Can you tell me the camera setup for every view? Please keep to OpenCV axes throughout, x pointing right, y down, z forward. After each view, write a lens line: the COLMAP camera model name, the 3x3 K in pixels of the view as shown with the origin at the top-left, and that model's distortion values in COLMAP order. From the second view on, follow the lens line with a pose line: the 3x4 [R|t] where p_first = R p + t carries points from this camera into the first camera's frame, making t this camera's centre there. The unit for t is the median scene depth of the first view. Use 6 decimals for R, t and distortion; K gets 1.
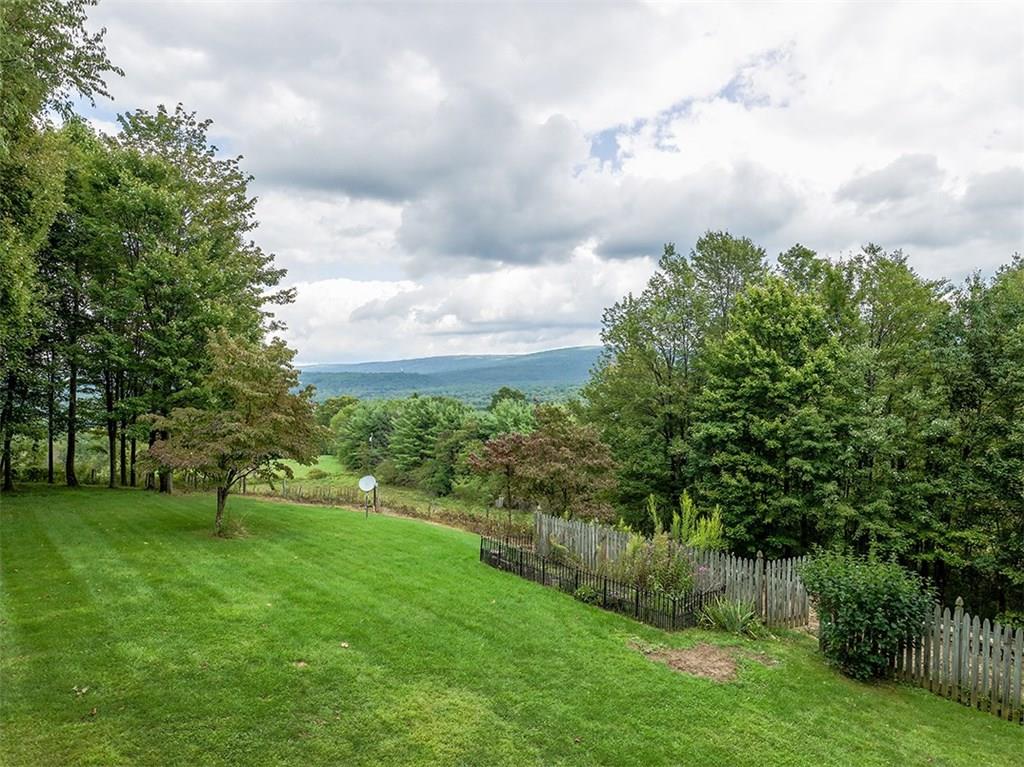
lens RADIAL K [[644.5, 0, 513.0], [0, 644.5, 388.6], [0, 0, 1]] dist [-0.007808, 0.007374]
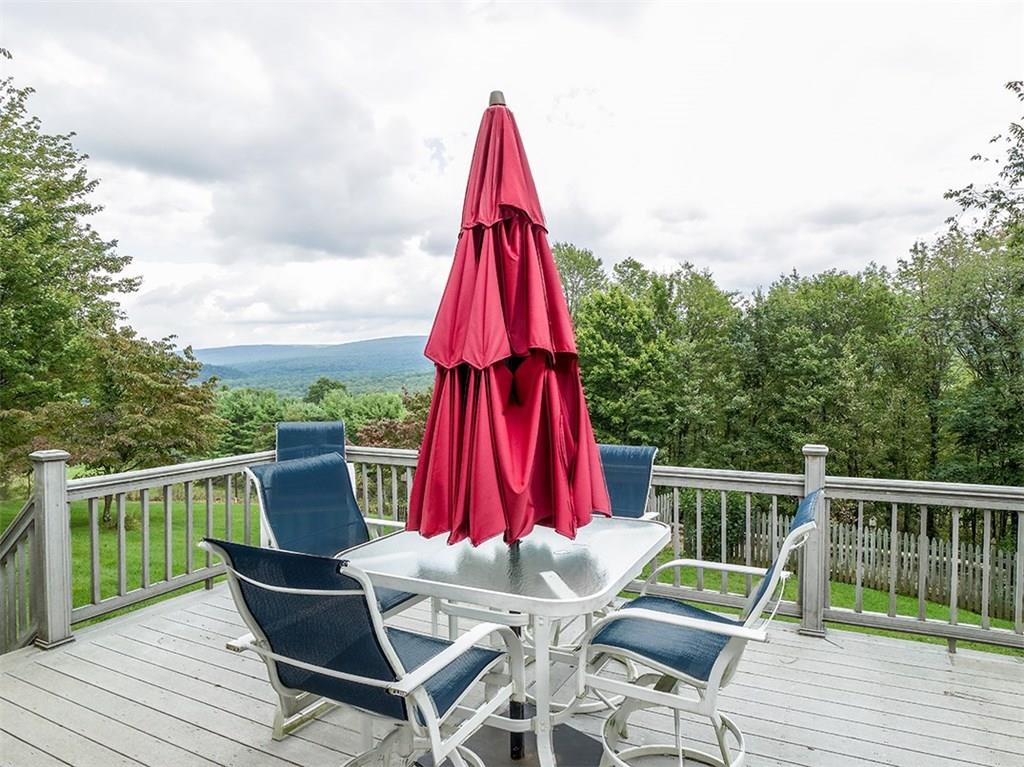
lens RADIAL K [[644.5, 0, 510.2], [0, 644.5, 380.2], [0, 0, 1]] dist [-0.007808, 0.007374]
pose [[0.956914, -0.012883, 0.290085, -0.134630], [0.012209, 0.999917, 0.004136, 0.001966], [-0.290114, -0.000416, 0.956992, -0.110228]]
